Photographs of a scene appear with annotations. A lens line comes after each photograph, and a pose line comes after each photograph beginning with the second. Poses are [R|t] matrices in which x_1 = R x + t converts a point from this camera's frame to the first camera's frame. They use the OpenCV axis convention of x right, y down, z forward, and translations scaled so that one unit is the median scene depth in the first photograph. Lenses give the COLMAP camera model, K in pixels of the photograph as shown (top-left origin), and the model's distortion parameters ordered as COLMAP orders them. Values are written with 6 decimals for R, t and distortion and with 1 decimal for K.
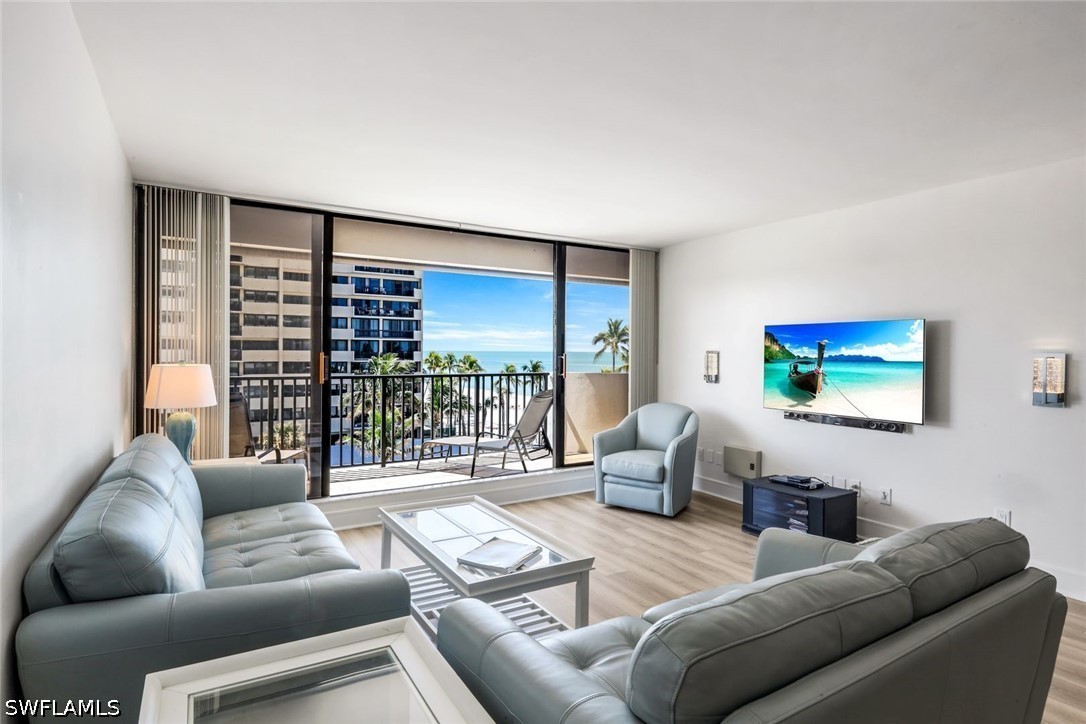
lens RADIAL K [[573.5, 0, 508.4], [0, 573.5, 350.6], [0, 0, 1]] dist [-0.000910, -0.000056]
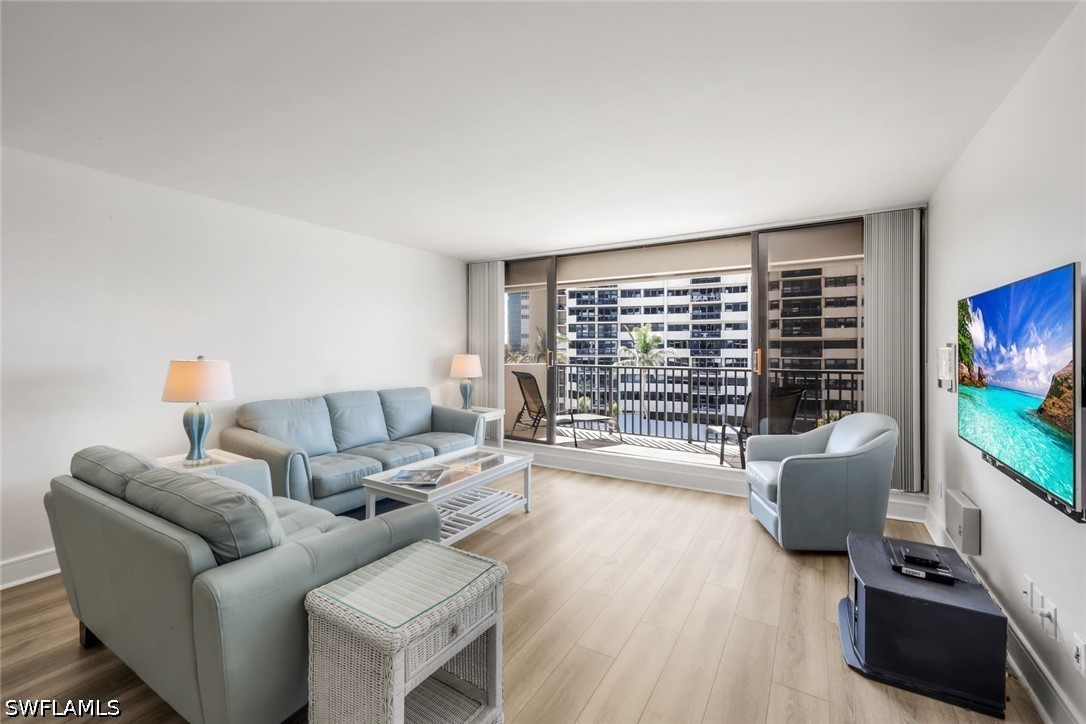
lens RADIAL K [[444.3, 0, 542.5], [0, 444.3, 348.0], [0, 0, 1]] dist [0.003192, 0.000147]
pose [[0.497695, -0.007888, -0.867316, 0.374513], [0.005166, 0.999968, -0.006130, 0.003988], [0.867337, -0.001430, 0.497720, 0.220438]]
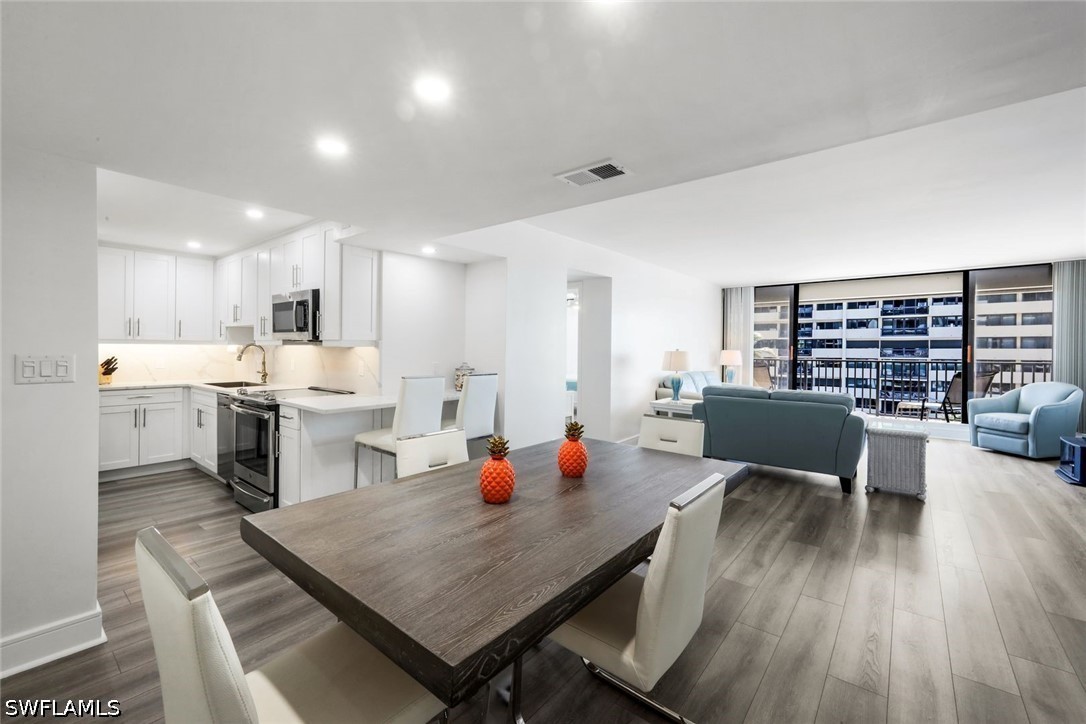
lens RADIAL K [[444.3, 0, 542.5], [0, 444.3, 348.0], [0, 0, 1]] dist [0.003192, 0.000147]
pose [[0.374412, -0.007986, -0.927228, 0.511653], [0.004031, 0.999967, -0.006985, 0.011165], [0.927254, -0.001122, 0.374432, -0.324513]]
